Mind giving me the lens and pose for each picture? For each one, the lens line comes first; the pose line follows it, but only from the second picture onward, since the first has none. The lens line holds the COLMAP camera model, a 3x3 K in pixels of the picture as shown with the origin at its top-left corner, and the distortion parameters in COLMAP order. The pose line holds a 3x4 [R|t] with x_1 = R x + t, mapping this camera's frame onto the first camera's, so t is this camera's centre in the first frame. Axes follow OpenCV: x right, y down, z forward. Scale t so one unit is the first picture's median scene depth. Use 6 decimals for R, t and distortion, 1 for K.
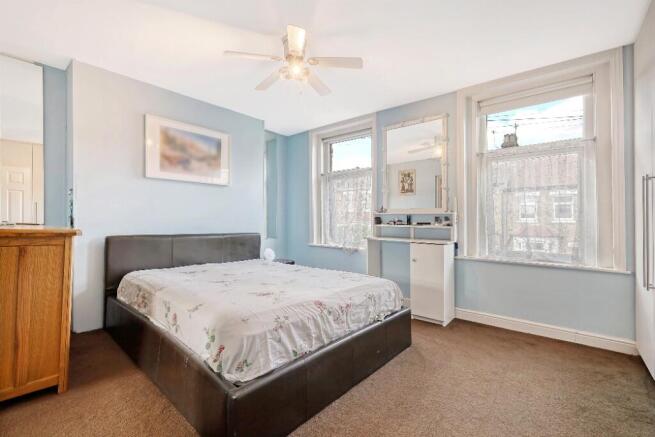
lens RADIAL K [[287.1, 0, 318.7], [0, 287.1, 218.9], [0, 0, 1]] dist [0.000591, 0.000589]
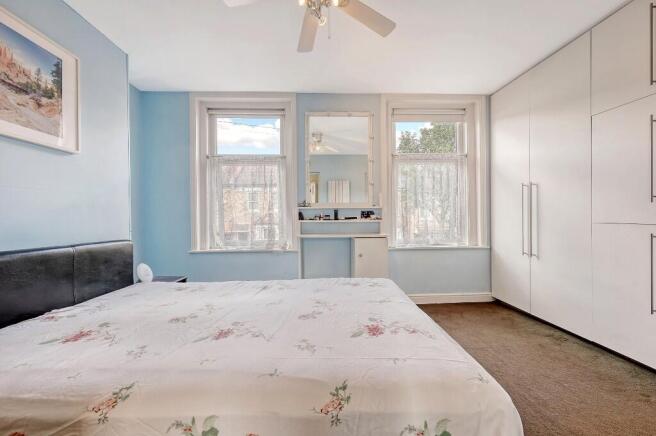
lens RADIAL K [[287.5, 0, 329.8], [0, 287.5, 216.1], [0, 0, 1]] dist [0.000591, 0.000589]
pose [[0.726611, -0.014360, 0.686899, -0.367057], [0.013603, 0.999886, 0.006514, 0.001920], [-0.686914, 0.004611, 0.726724, 0.319437]]
